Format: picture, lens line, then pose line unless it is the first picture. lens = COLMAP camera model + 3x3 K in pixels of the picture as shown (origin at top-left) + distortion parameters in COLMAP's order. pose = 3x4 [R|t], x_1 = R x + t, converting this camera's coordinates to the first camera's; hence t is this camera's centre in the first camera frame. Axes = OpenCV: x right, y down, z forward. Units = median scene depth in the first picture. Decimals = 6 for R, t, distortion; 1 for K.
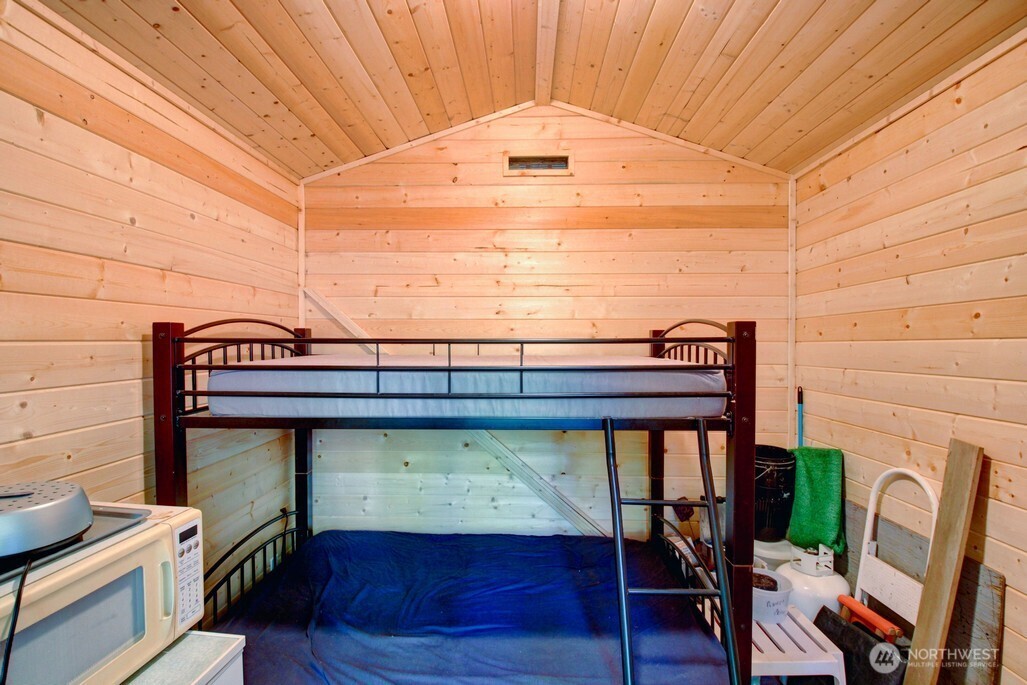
lens RADIAL K [[478.3, 0, 507.0], [0, 478.3, 347.9], [0, 0, 1]] dist [0.020491, -0.031193]
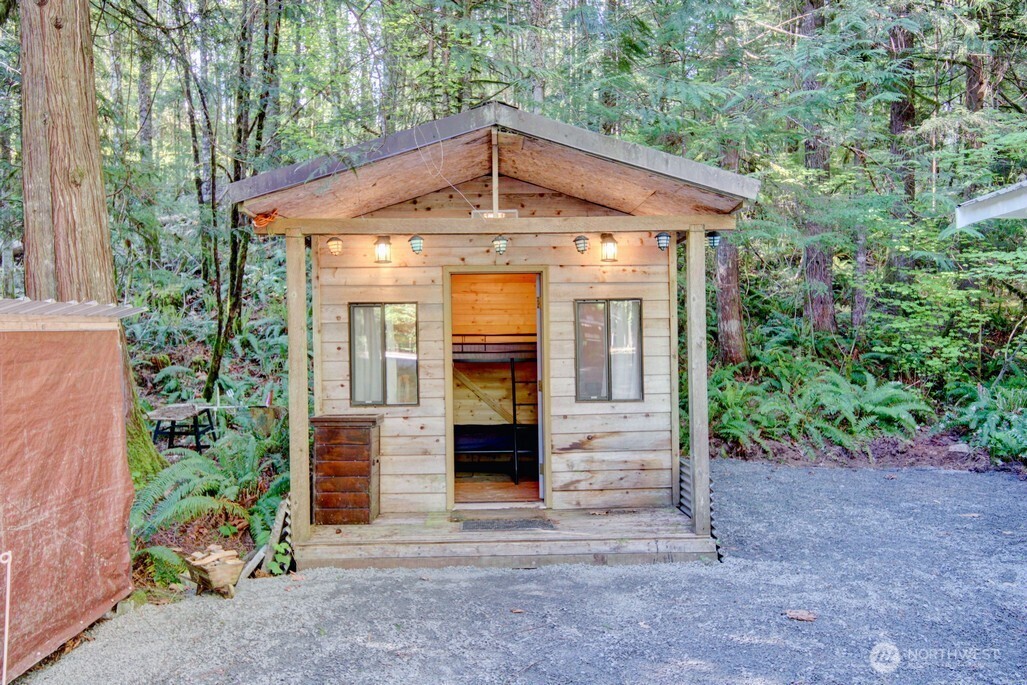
lens RADIAL K [[826.6, 0, 513.5], [0, 826.6, 342.5], [0, 0, 1]] dist [0.034050, -0.000649]
pose [[0.997232, -0.008420, 0.073873, -0.110666], [0.009688, 0.999811, -0.016828, 0.077947], [-0.073718, 0.017497, 0.997126, -2.634828]]
